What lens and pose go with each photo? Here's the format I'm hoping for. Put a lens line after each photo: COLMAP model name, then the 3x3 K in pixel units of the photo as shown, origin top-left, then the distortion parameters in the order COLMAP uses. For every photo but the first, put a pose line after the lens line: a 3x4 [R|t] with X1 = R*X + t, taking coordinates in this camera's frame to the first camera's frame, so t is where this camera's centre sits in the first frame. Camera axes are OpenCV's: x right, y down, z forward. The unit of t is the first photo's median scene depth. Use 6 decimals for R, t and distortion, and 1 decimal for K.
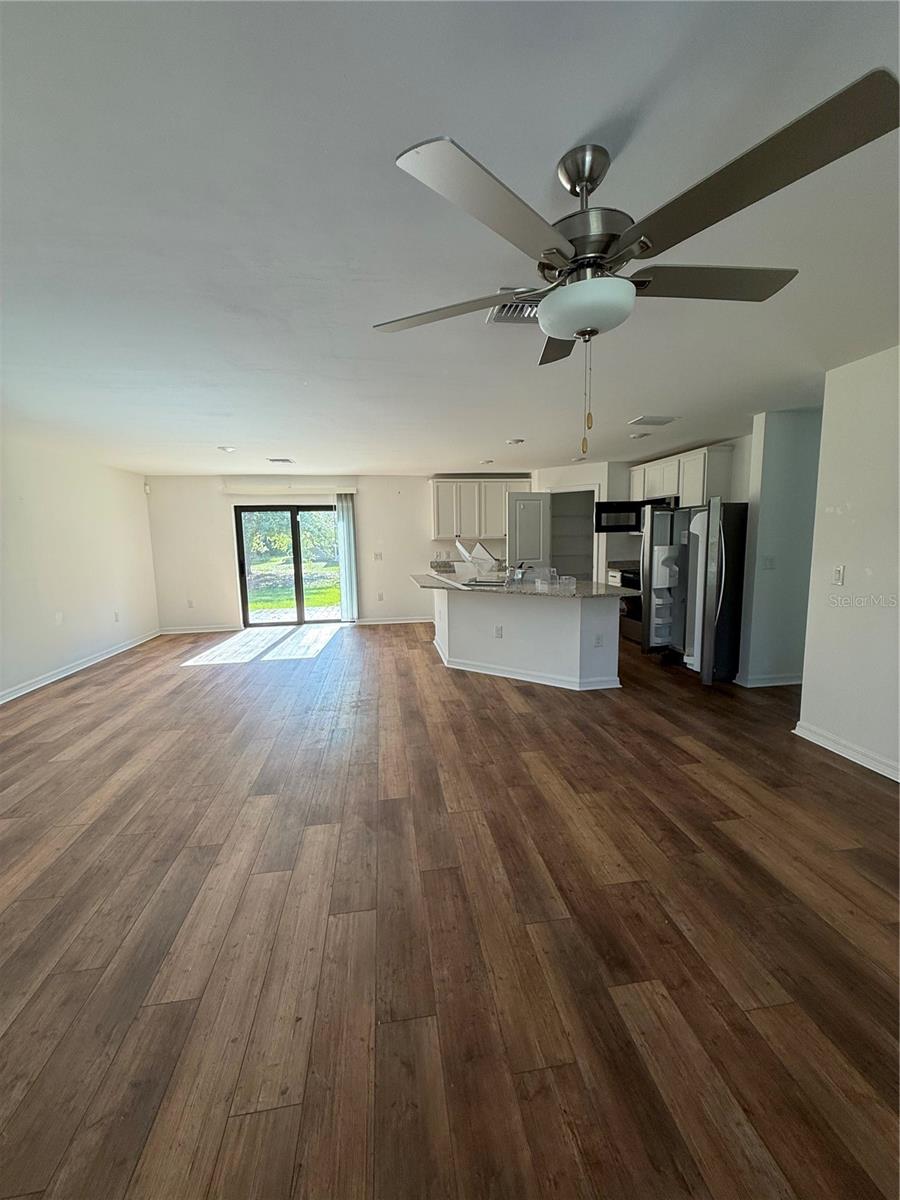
lens RADIAL K [[477.3, 0, 446.3], [0, 477.3, 599.8], [0, 0, 1]] dist [-0.001347, 0.000053]
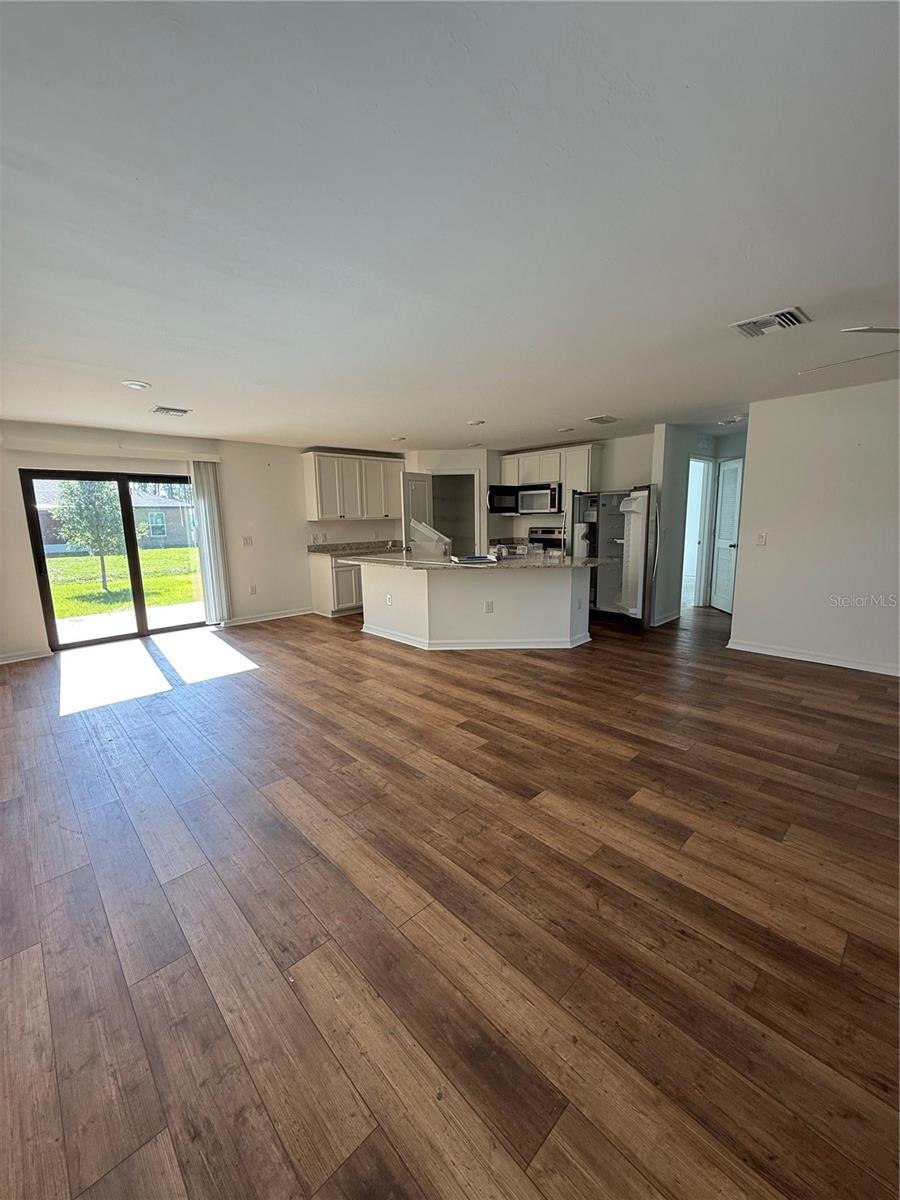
lens RADIAL K [[477.3, 0, 451.0], [0, 477.3, 598.4], [0, 0, 1]] dist [-0.001347, 0.000053]
pose [[0.814884, -0.094871, 0.571808, -0.589570], [0.078683, 0.995488, 0.053035, -0.014162], [-0.574259, 0.001774, 0.818672, 0.208989]]
